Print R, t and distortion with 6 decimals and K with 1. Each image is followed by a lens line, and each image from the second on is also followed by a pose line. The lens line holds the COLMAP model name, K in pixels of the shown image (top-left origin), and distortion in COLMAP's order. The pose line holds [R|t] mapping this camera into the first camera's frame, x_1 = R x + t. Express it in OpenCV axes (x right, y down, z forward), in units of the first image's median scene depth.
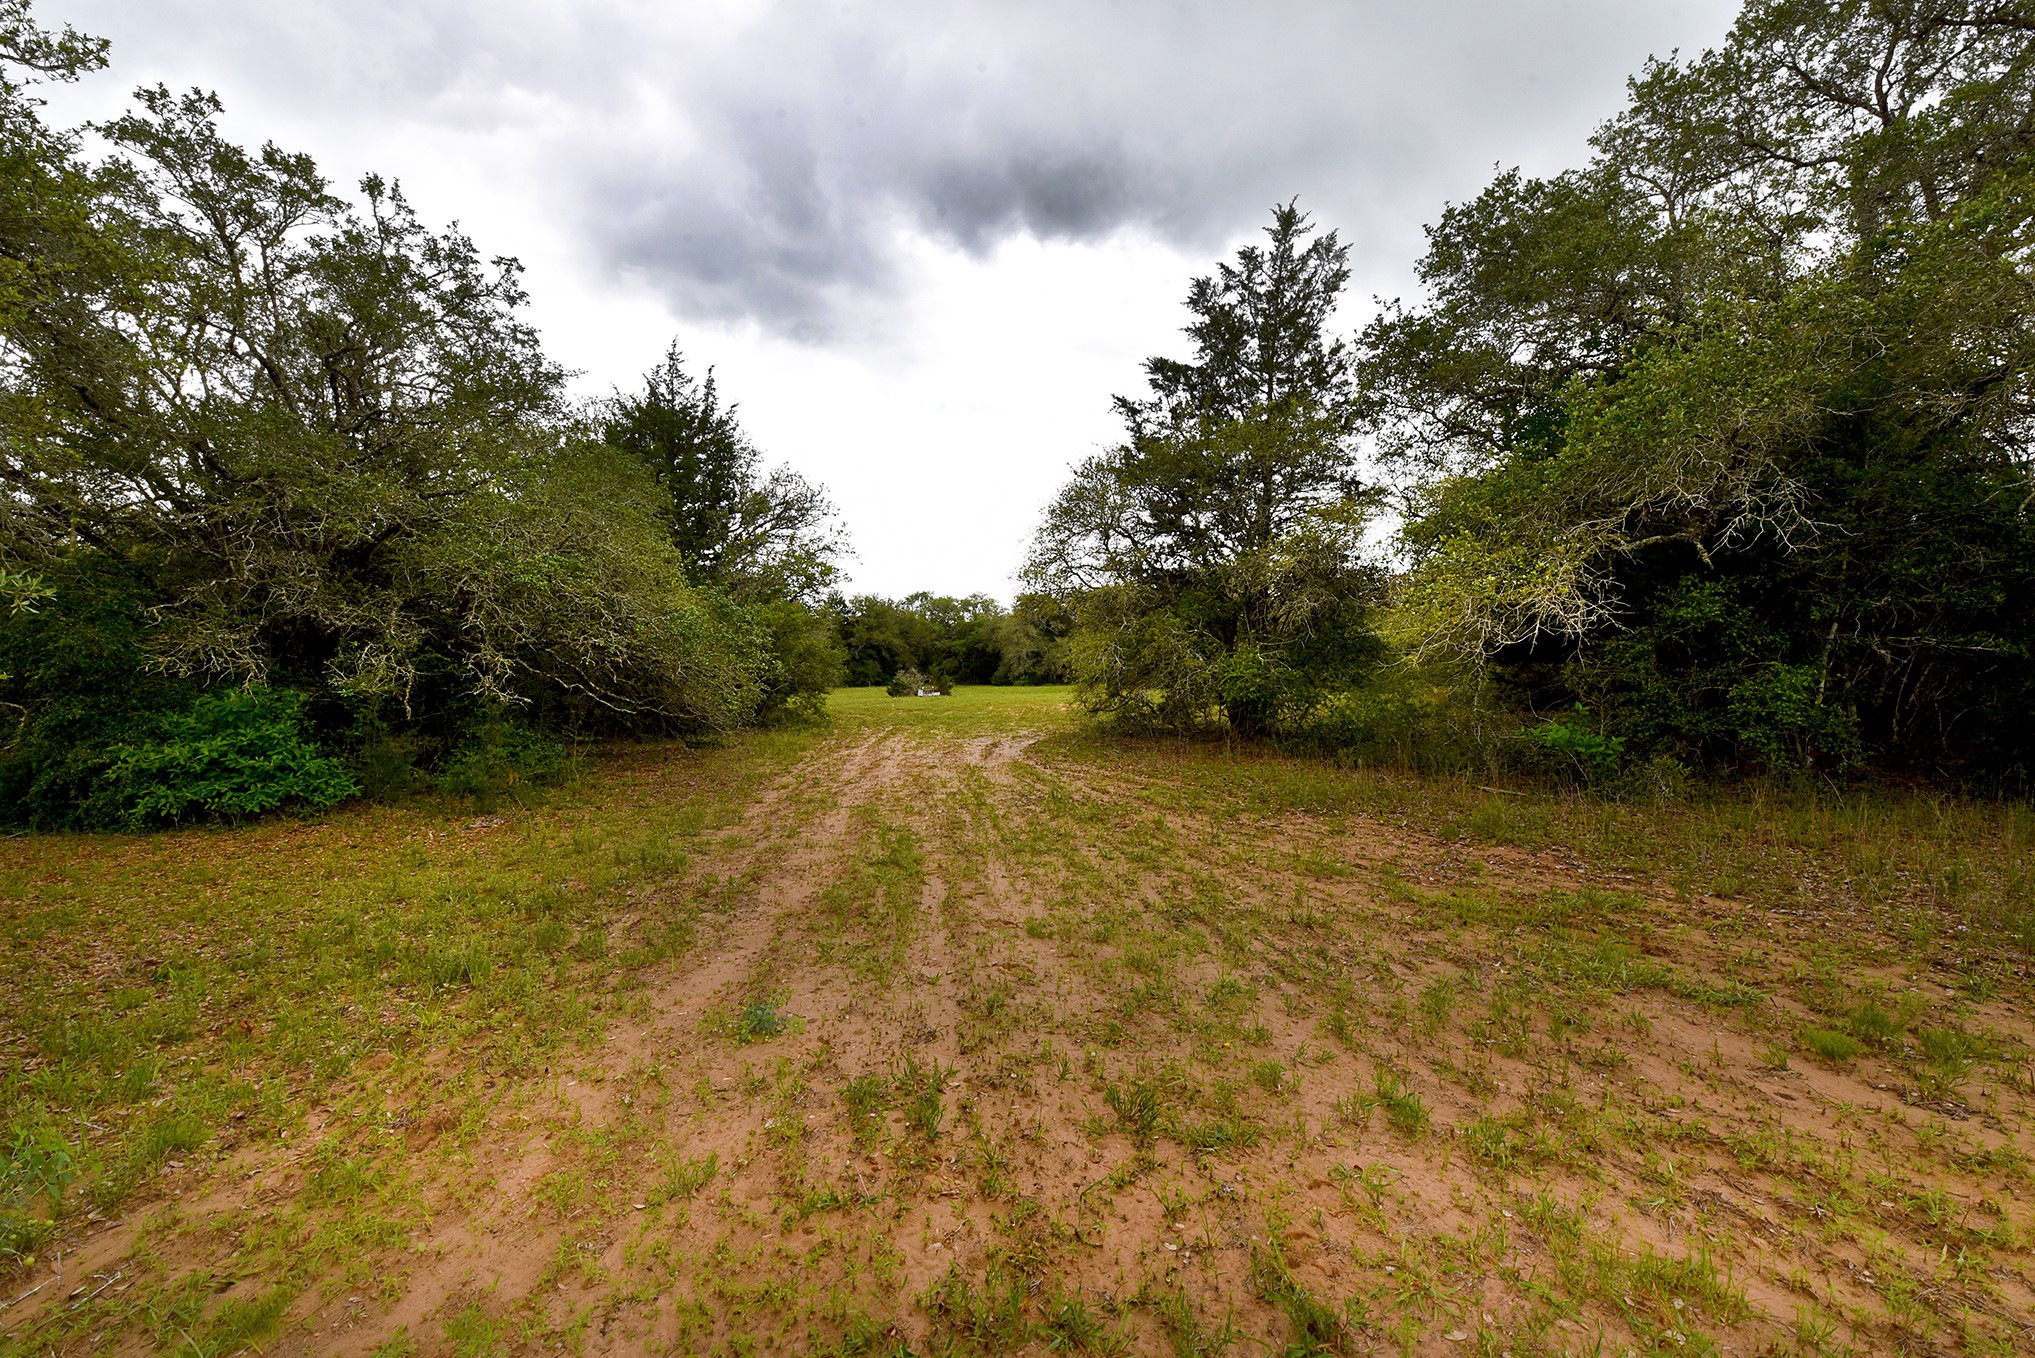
lens RADIAL K [[890.8, 0, 1017.5], [0, 890.8, 679.0], [0, 0, 1]] dist [0.001252, 0.000291]
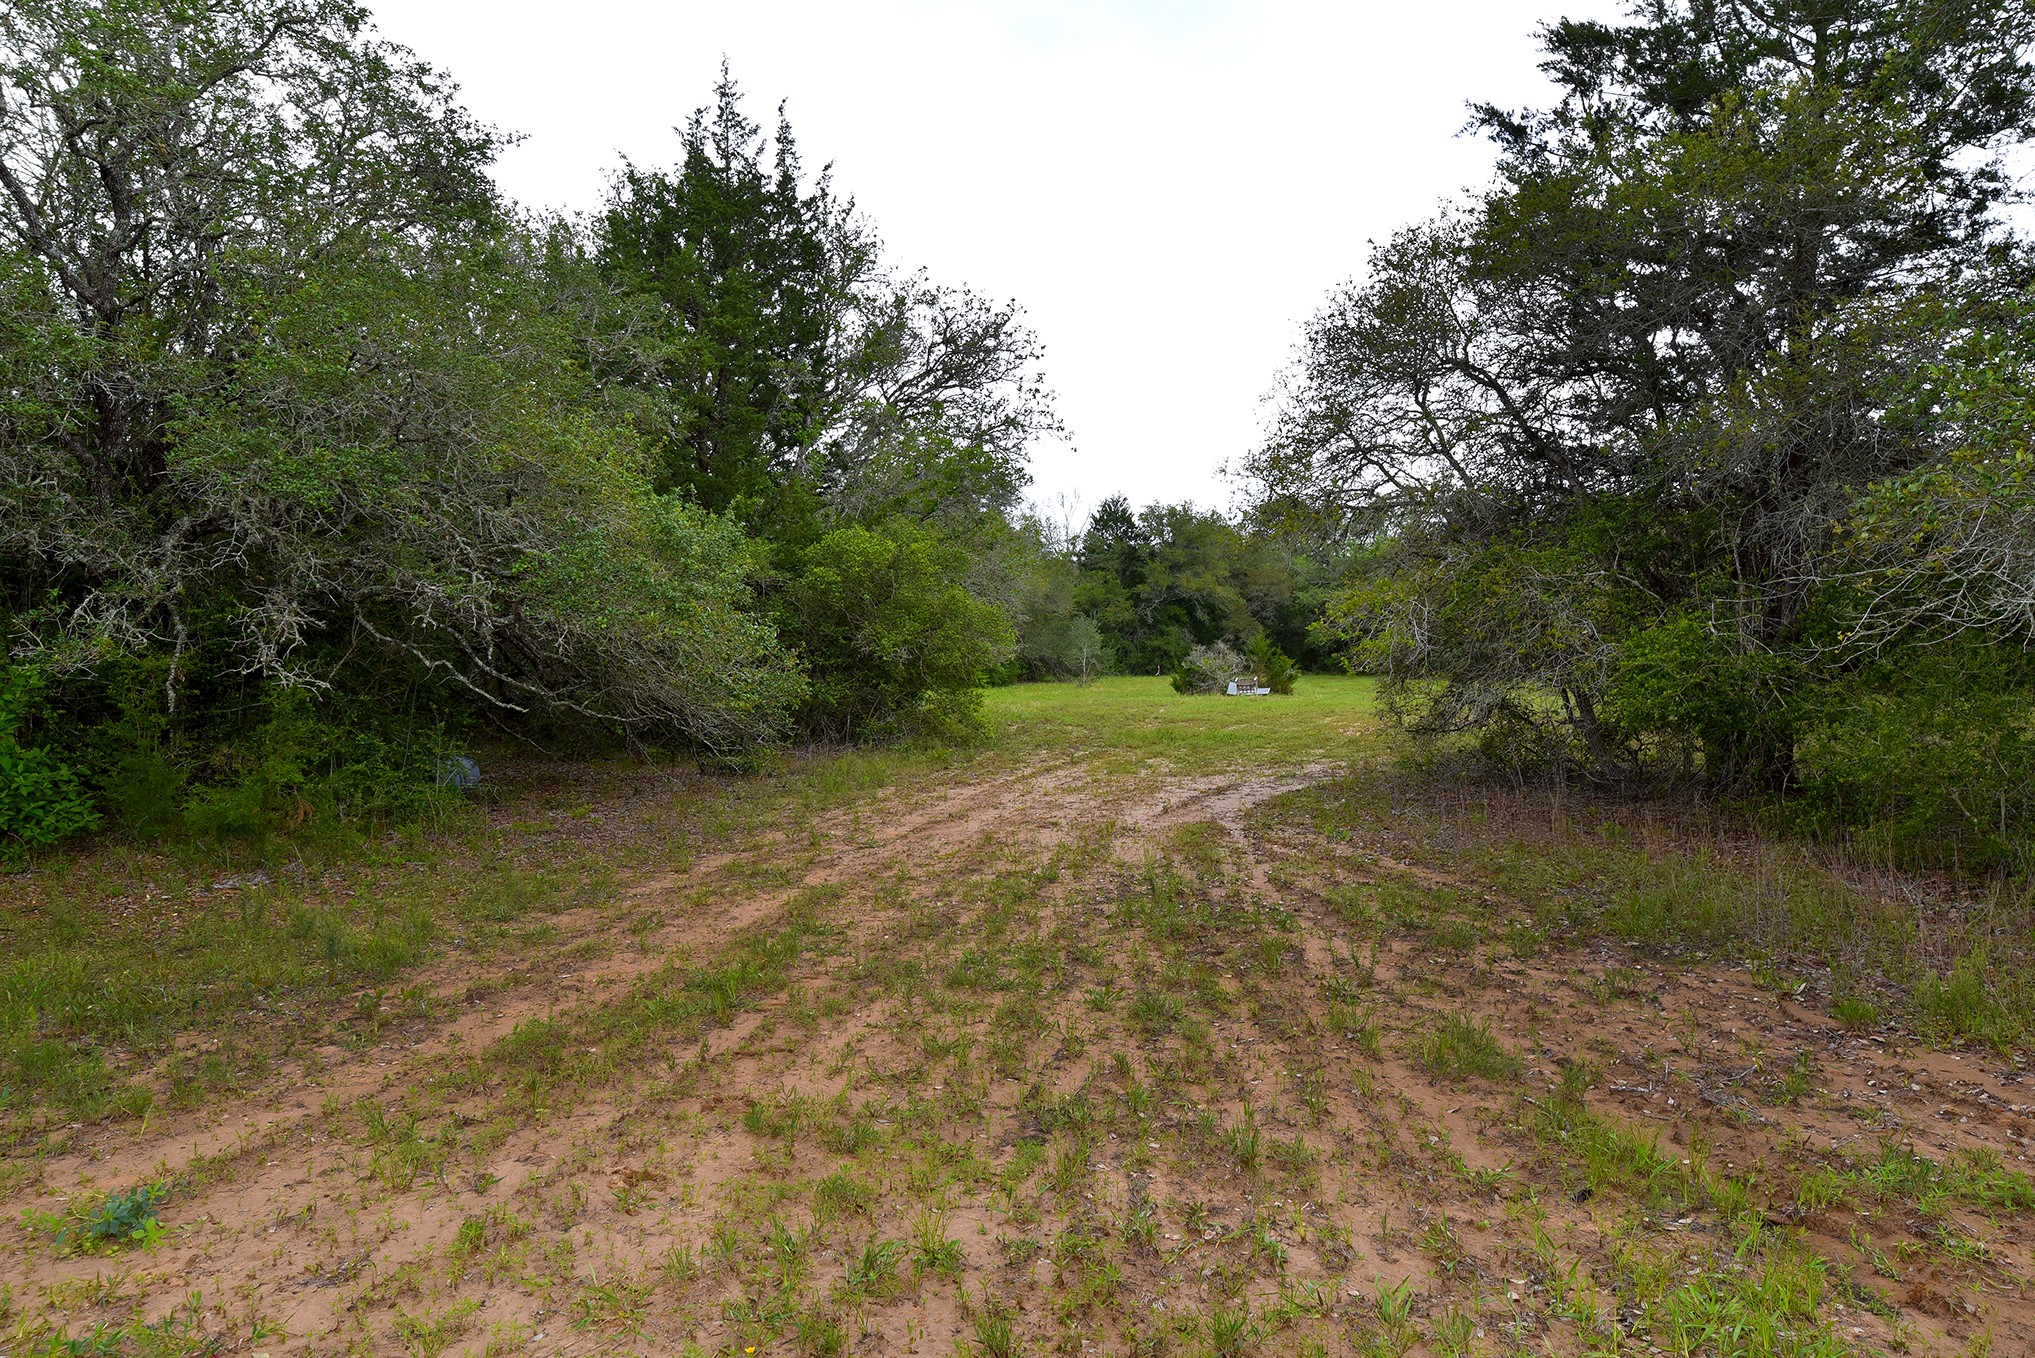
lens RADIAL K [[1678.1, 0, 1017.5], [0, 1678.1, 679.0], [0, 0, 1]] dist [-0.002369, -0.003408]
pose [[0.961638, 0.017594, -0.273759, 0.121726], [-0.014881, 0.999817, 0.011983, -0.000595], [0.273919, -0.007449, 0.961724, 0.017879]]
